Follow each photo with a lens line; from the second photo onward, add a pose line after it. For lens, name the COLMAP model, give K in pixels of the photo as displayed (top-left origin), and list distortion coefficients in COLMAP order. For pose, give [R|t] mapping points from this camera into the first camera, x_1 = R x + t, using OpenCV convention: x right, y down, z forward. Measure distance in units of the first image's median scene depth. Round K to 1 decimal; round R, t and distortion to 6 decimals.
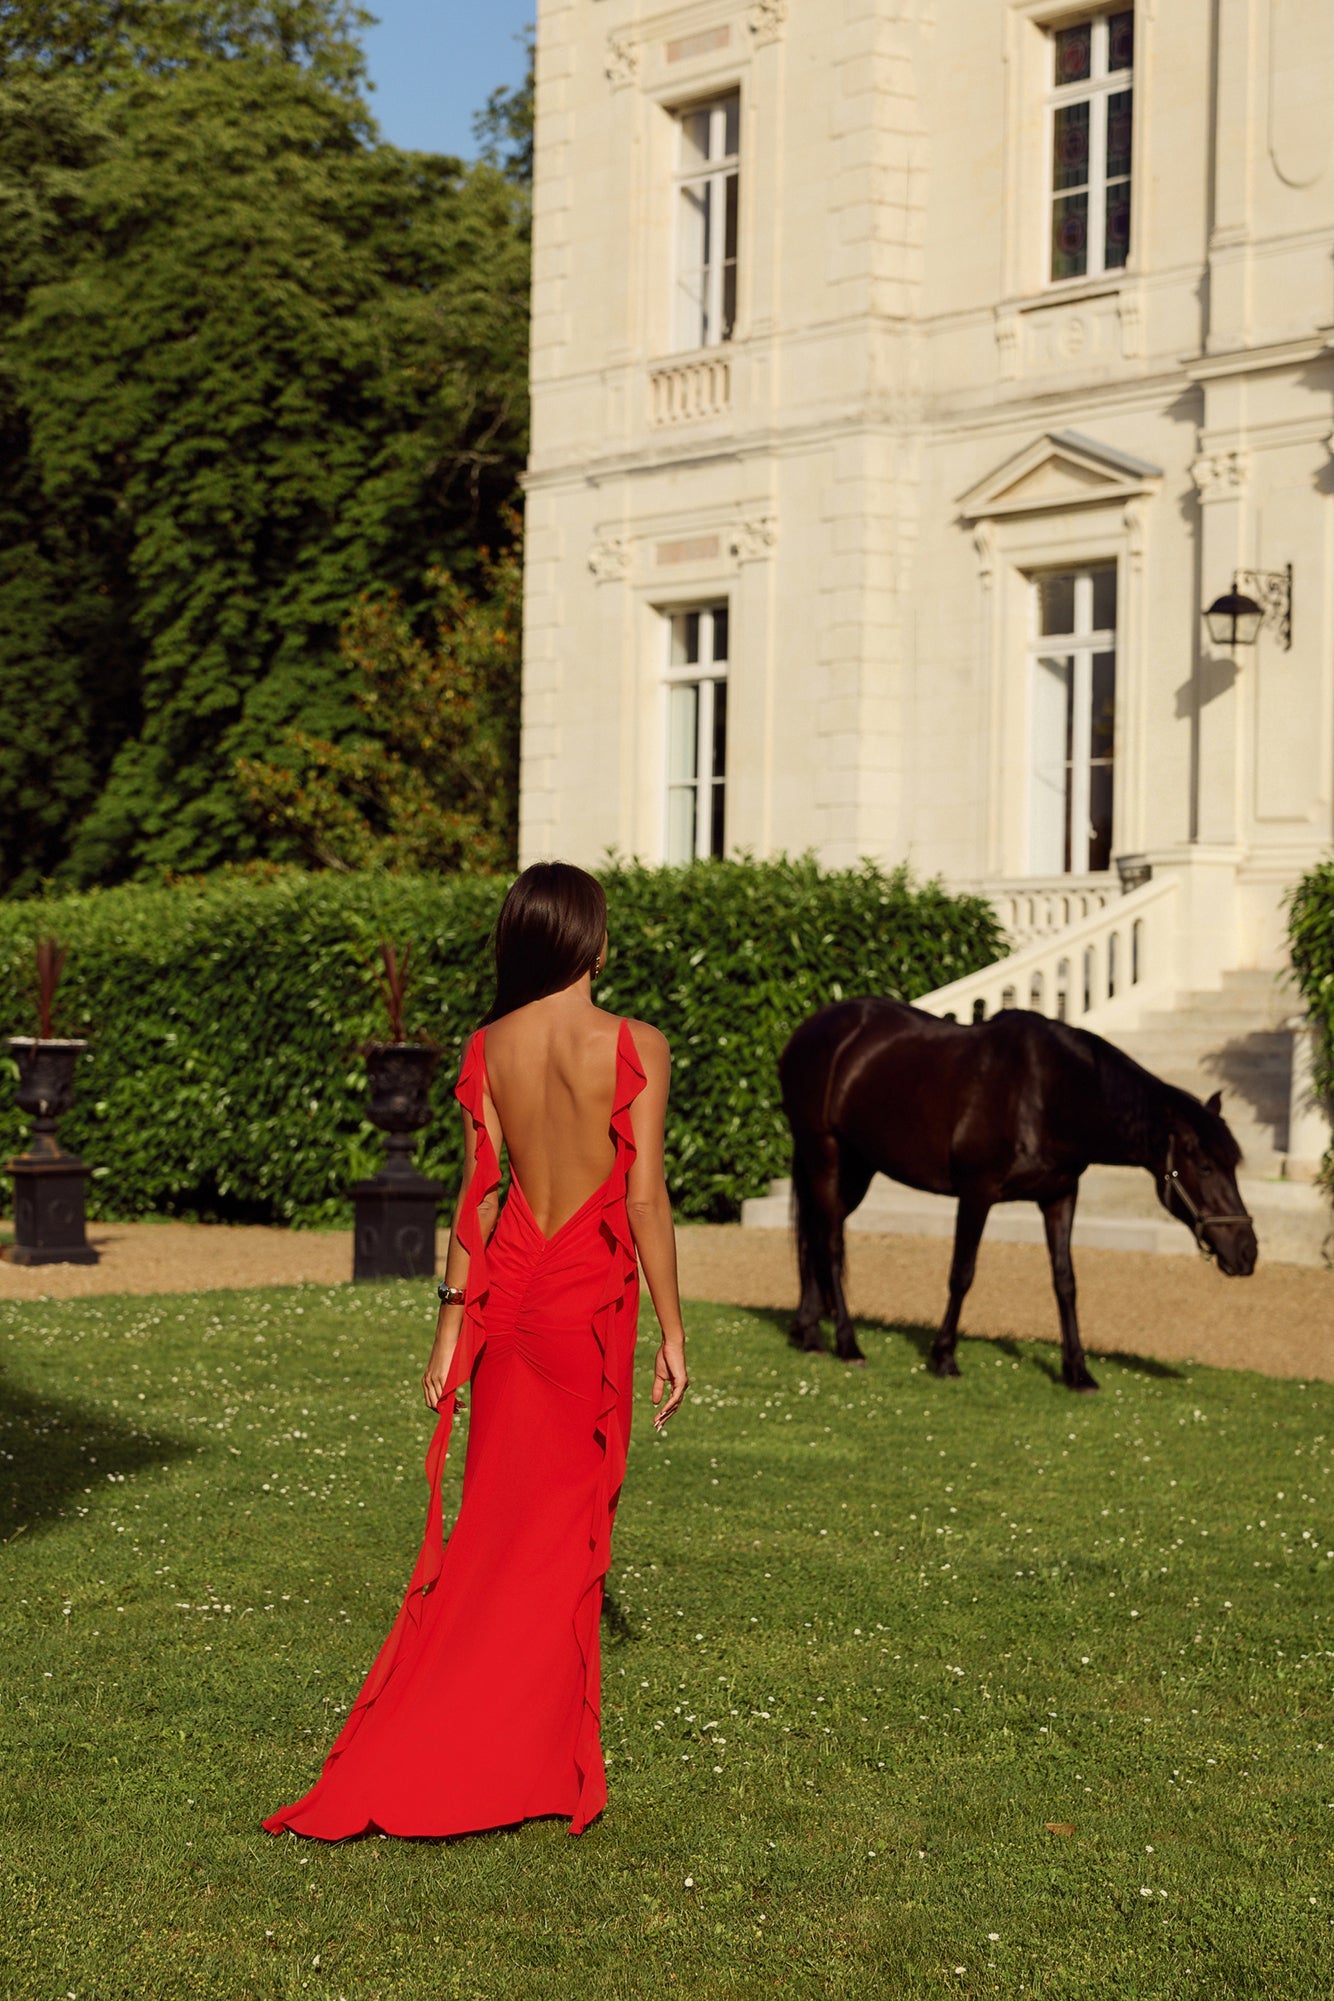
lens RADIAL K [[3955.4, 0, 676.1], [0, 3955.4, 977.0], [0, 0, 1]] dist [0.010873, -0.013643]
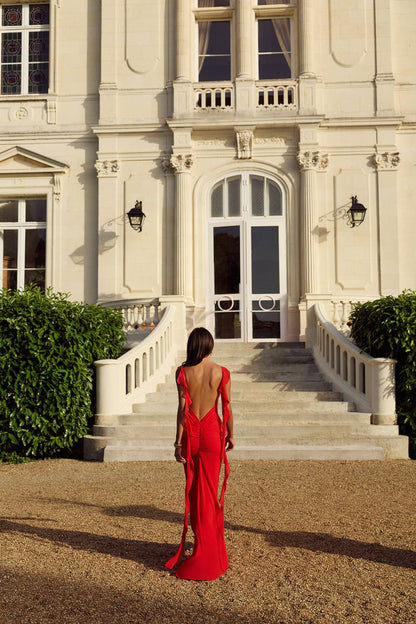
lens RADIAL K [[754.4, 0, 208.0], [0, 754.4, 312.0], [0, 0, 1]] dist [0.018830, 0.014899]
pose [[0.669061, 0.040647, 0.742095, -0.179465], [0.003455, 0.998322, -0.057797, 0.005675], [-0.743199, 0.041234, 0.667798, 0.509704]]
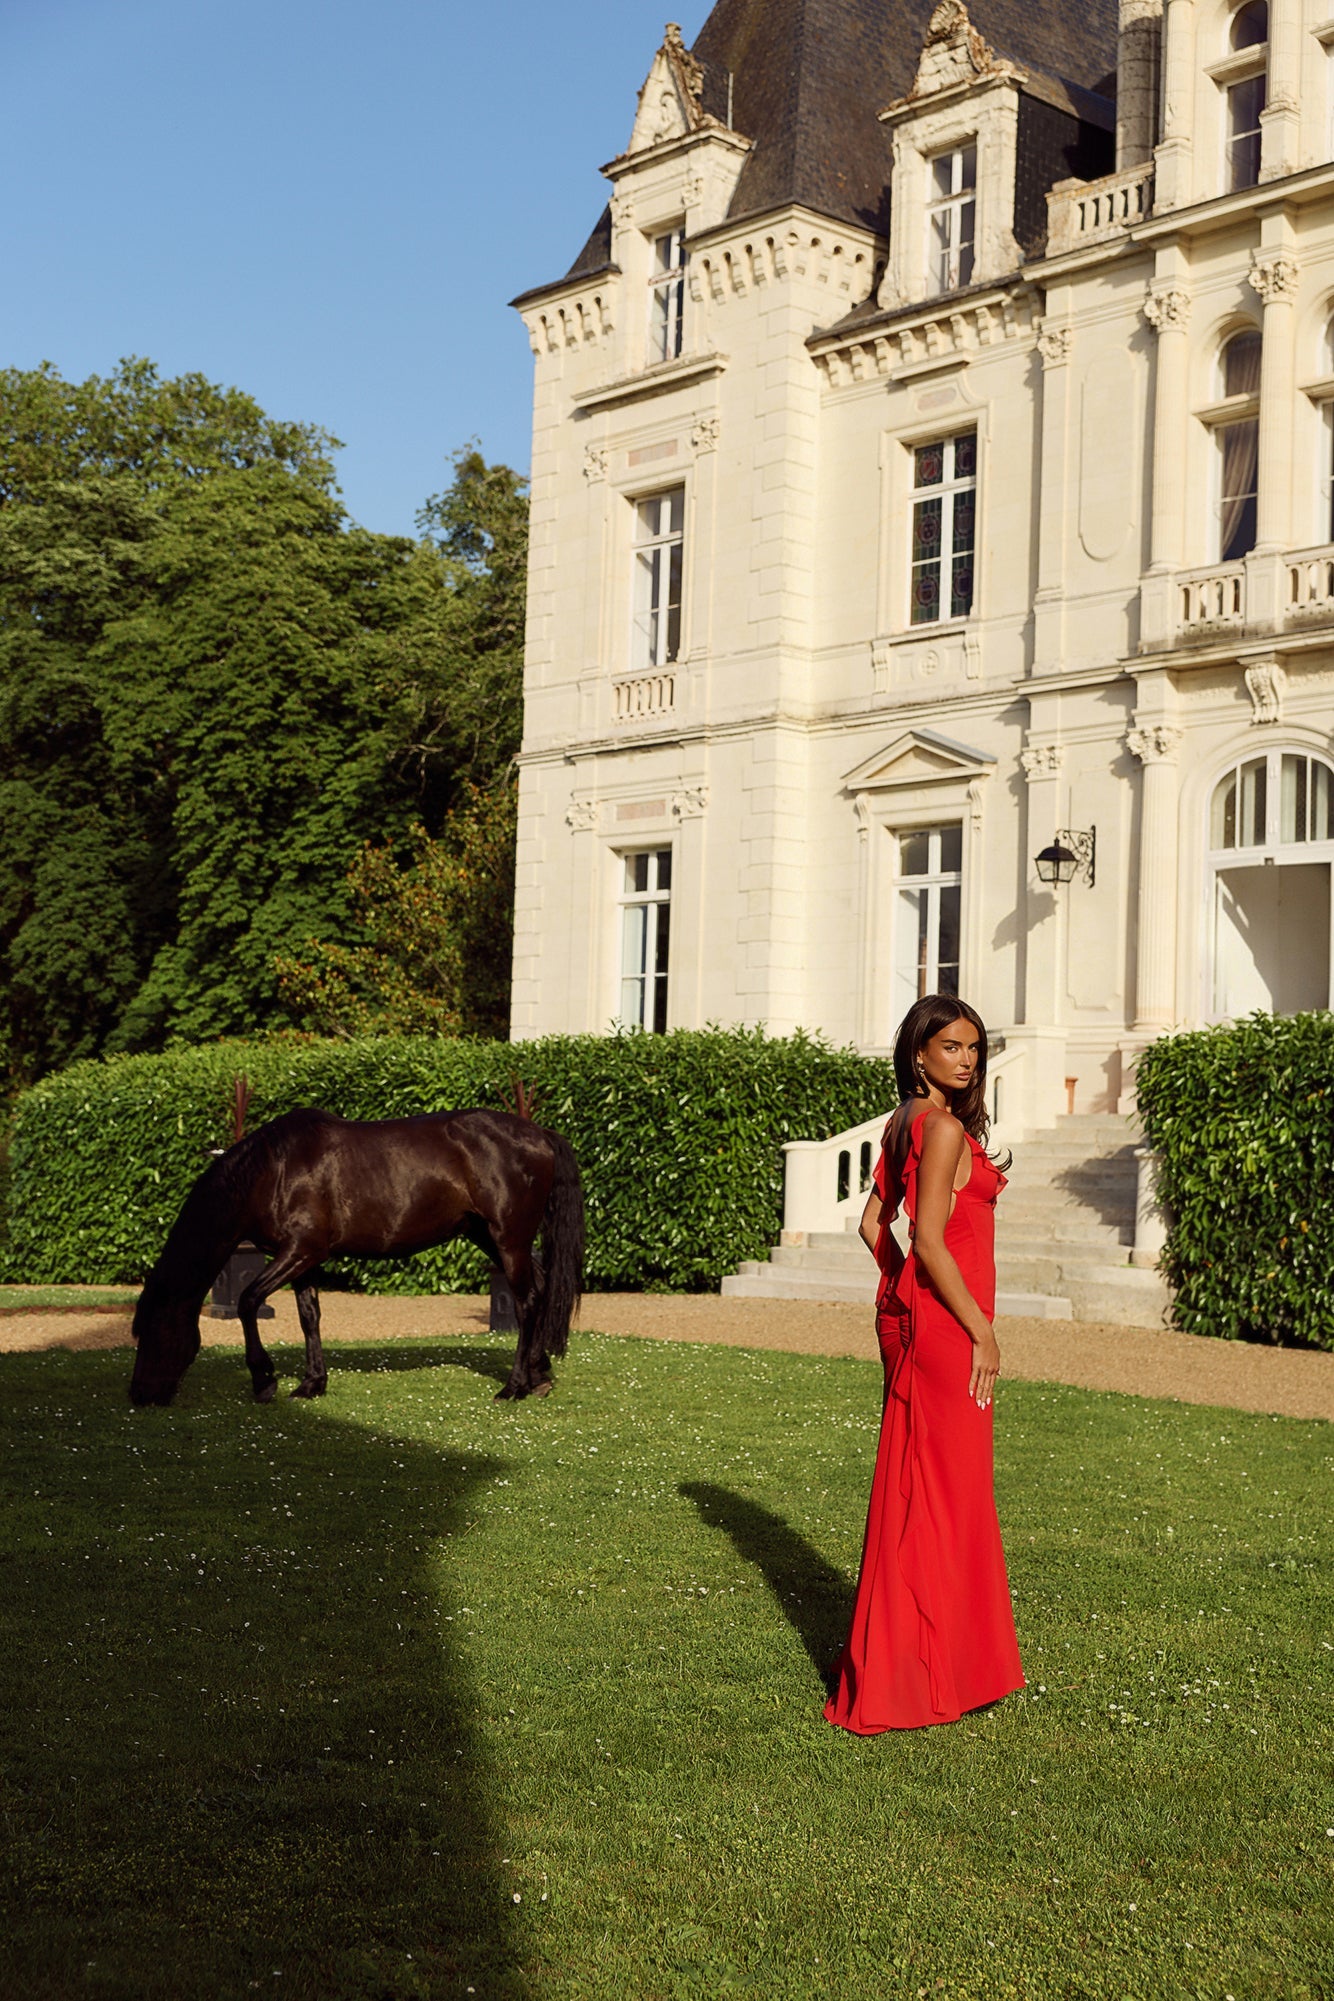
lens RADIAL K [[2760.6, 0, 659.6], [0, 2760.6, 987.9], [0, 0, 1]] dist [0.017596, 0.032821]
pose [[0.998270, 0.016610, 0.056398, -0.044649], [-0.013868, 0.998718, -0.048678, 0.002418], [-0.057134, 0.047811, 0.997221, 0.028797]]
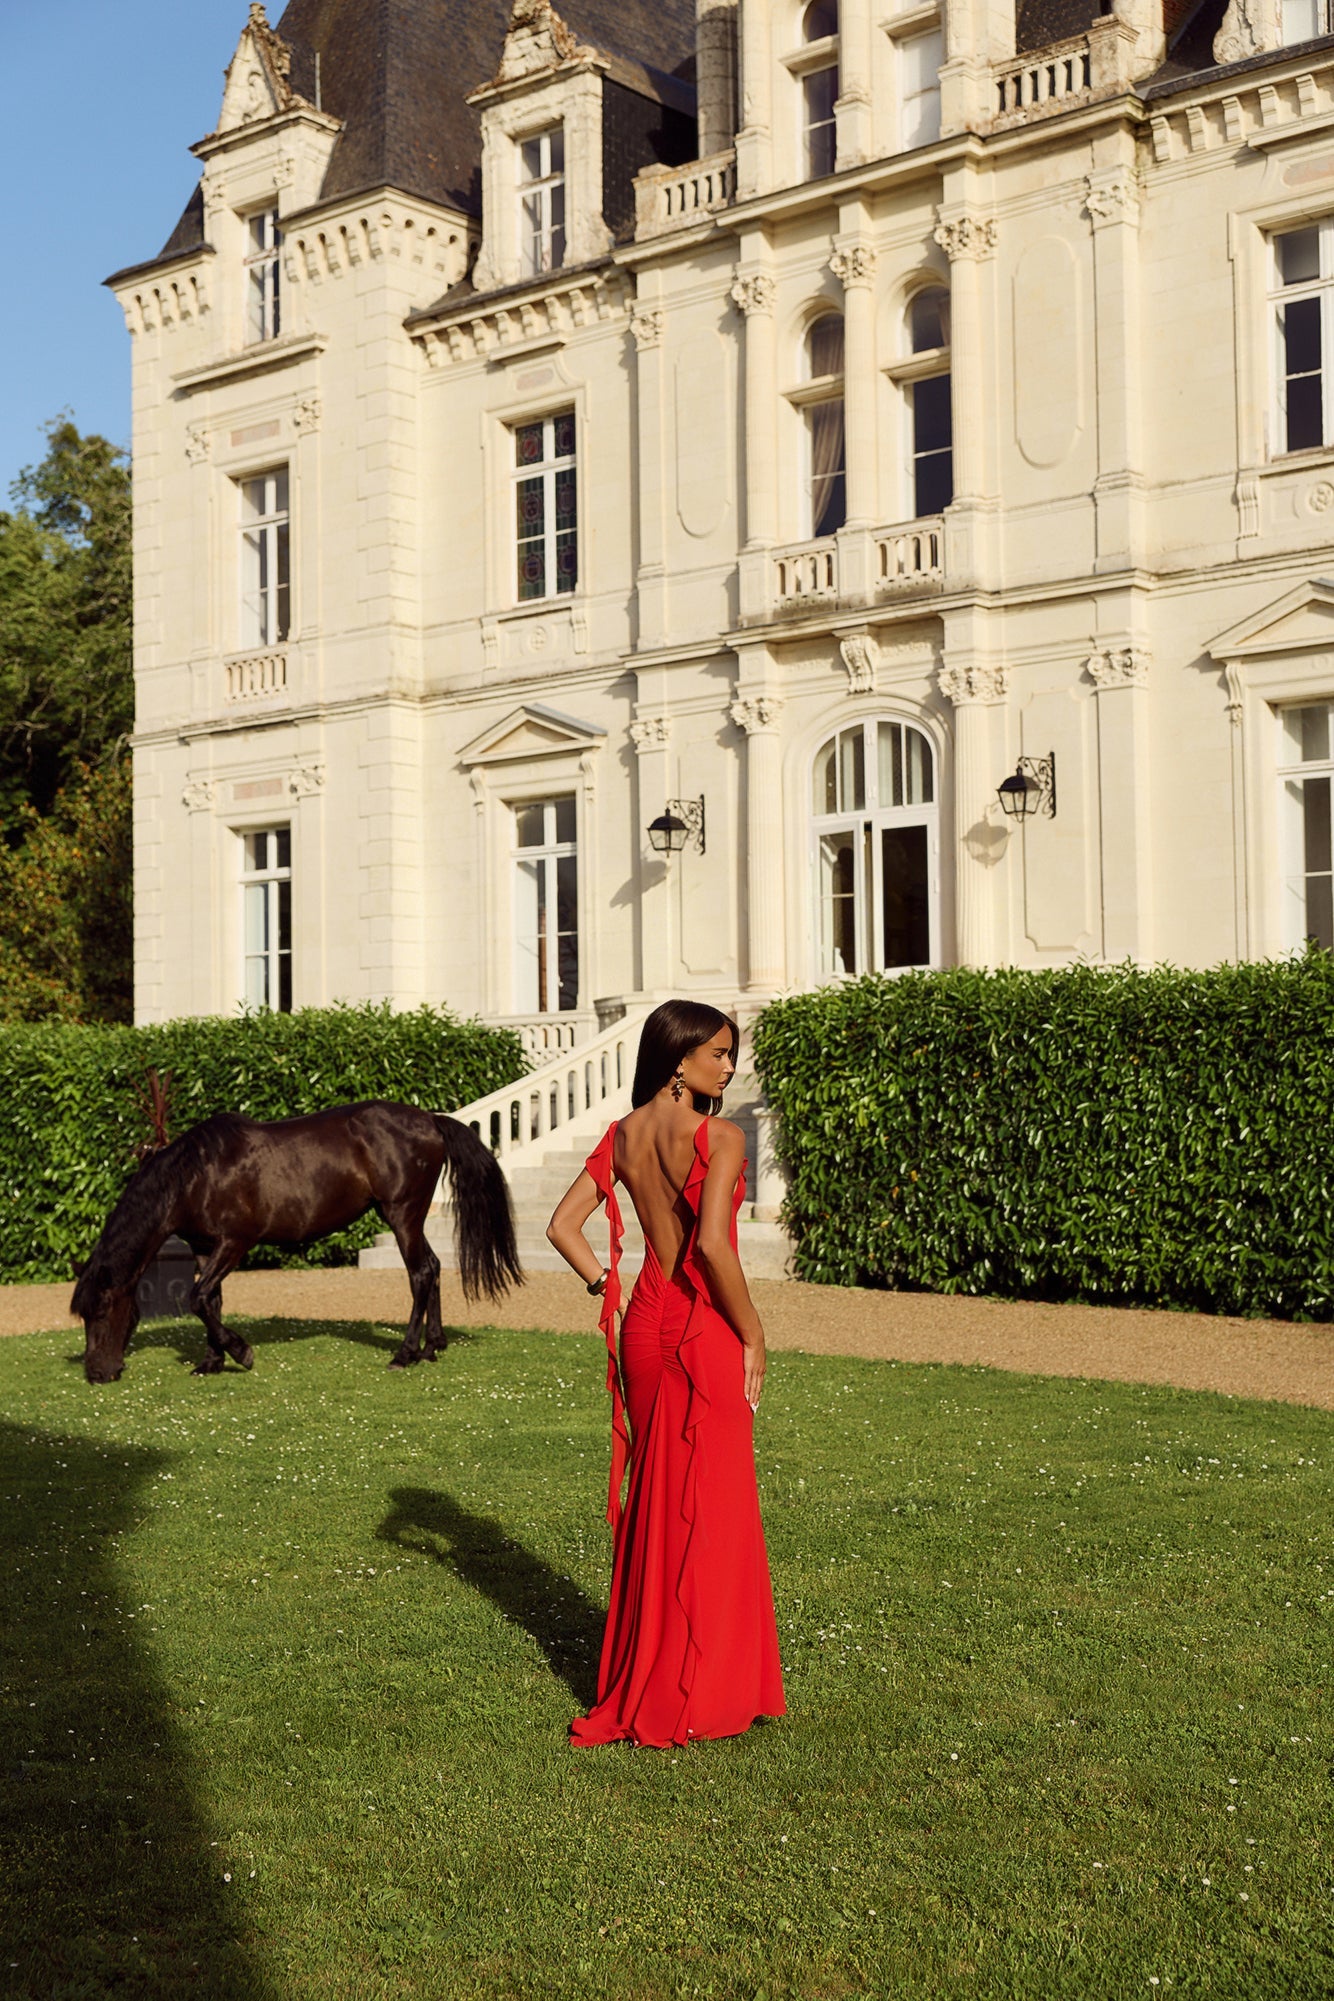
lens RADIAL K [[2739.5, 0, 656.0], [0, 2739.5, 992.1], [0, 0, 1]] dist [0.031679, -0.046209]
pose [[0.980969, -0.023352, 0.192757, -0.048076], [0.029748, 0.999097, -0.030352, -0.001691], [-0.191874, 0.035508, 0.980777, 0.016394]]
